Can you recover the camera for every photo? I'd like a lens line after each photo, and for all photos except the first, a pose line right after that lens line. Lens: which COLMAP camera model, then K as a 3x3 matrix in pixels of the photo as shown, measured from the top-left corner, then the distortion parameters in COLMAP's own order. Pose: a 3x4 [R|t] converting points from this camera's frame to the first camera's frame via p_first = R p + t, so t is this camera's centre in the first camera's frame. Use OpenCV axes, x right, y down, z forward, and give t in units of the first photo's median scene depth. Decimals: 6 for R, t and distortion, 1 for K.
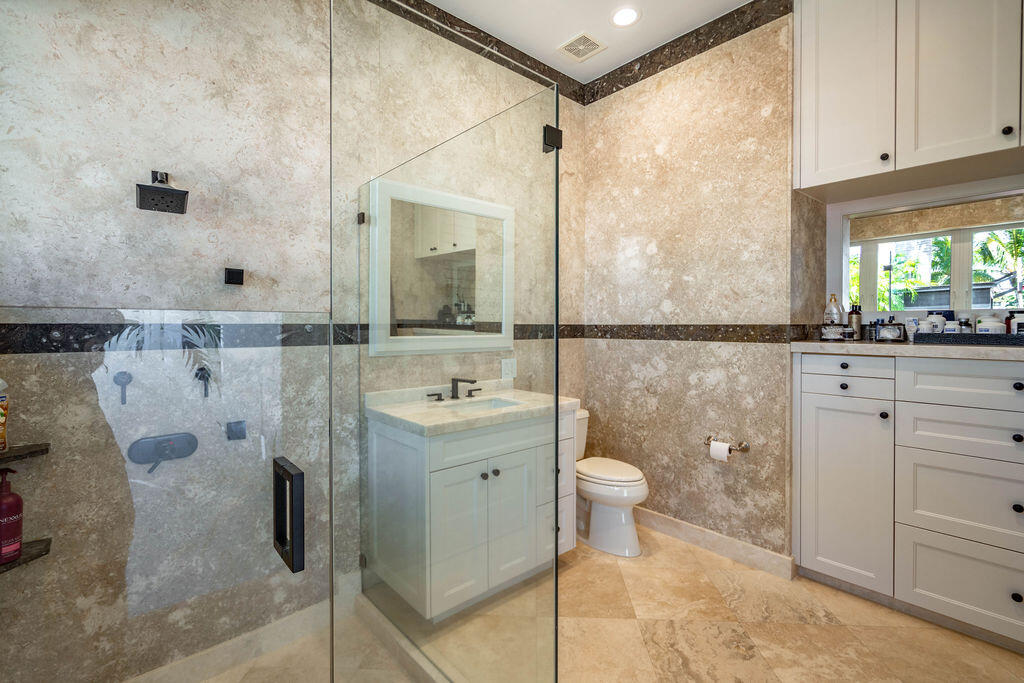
lens RADIAL K [[470.9, 0, 511.2], [0, 470.9, 333.7], [0, 0, 1]] dist [-0.003411, 0.000604]
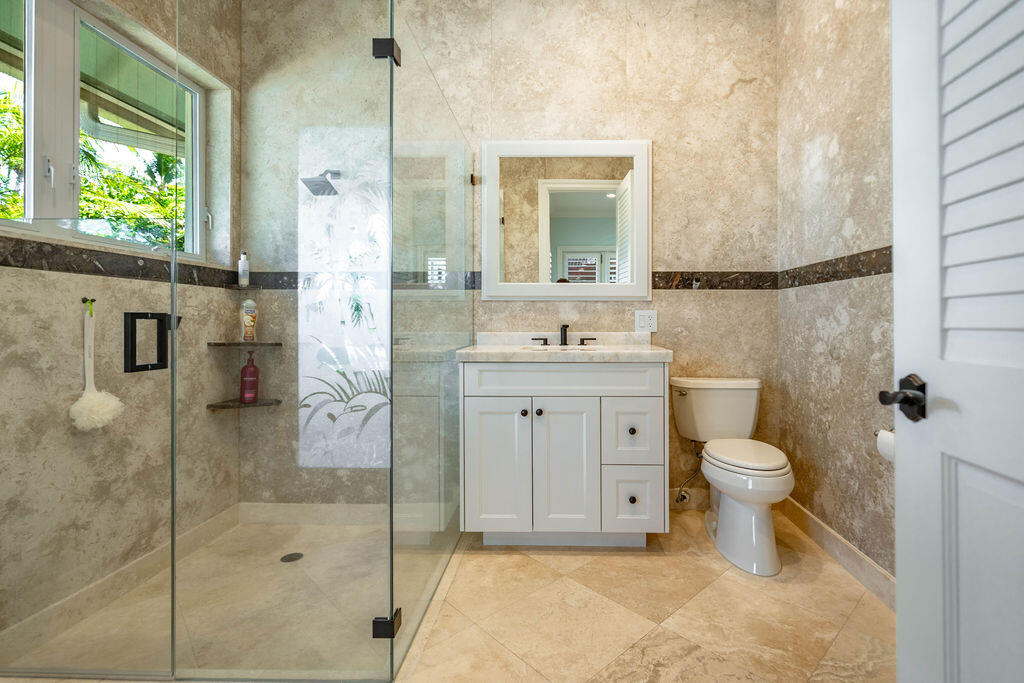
lens RADIAL K [[470.9, 0, 517.5], [0, 470.9, 316.0], [0, 0, 1]] dist [-0.003411, 0.000604]
pose [[0.730775, 0.001799, -0.682616, 0.452383], [-0.014830, 0.999802, -0.013241, 0.084377], [0.682458, 0.019800, 0.730657, 0.197238]]
